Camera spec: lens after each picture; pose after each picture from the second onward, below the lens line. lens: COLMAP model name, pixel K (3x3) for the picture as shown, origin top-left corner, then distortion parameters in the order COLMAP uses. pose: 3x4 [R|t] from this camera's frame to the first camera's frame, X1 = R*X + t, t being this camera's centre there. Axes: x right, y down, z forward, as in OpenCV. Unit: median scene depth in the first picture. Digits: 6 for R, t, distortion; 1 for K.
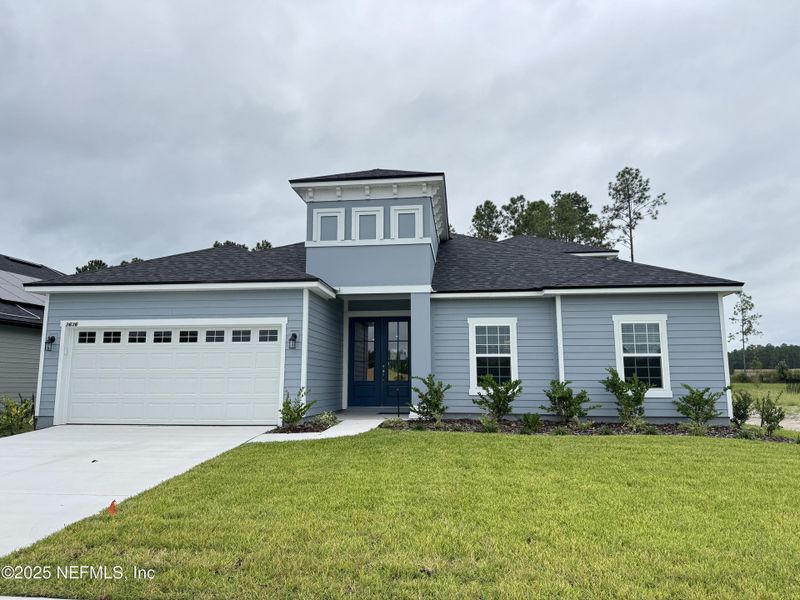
lens RADIAL K [[554.3, 0, 398.8], [0, 554.3, 294.2], [0, 0, 1]] dist [0.046517, -0.026200]
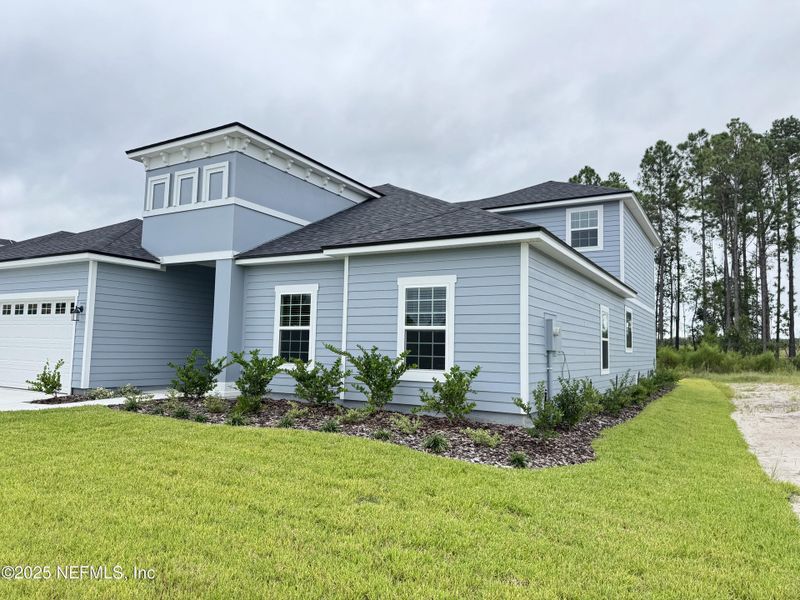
lens RADIAL K [[554.3, 0, 418.5], [0, 554.3, 296.7], [0, 0, 1]] dist [0.046517, -0.026200]
pose [[0.926937, -0.016241, -0.374866, 0.674706], [0.041457, 0.997379, 0.059299, 0.017649], [0.372921, -0.070508, 0.925180, 0.265345]]
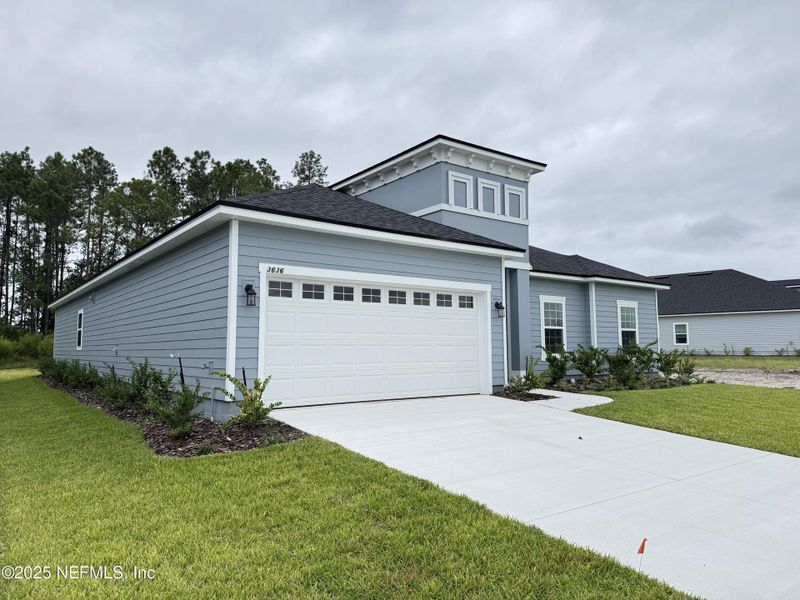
lens RADIAL K [[554.3, 0, 391.8], [0, 554.3, 285.1], [0, 0, 1]] dist [0.046517, -0.026200]
pose [[0.727027, 0.074516, 0.682554, -0.895424], [-0.106874, 0.994258, 0.005293, 0.050261], [-0.678241, -0.076795, 0.730816, 0.368388]]
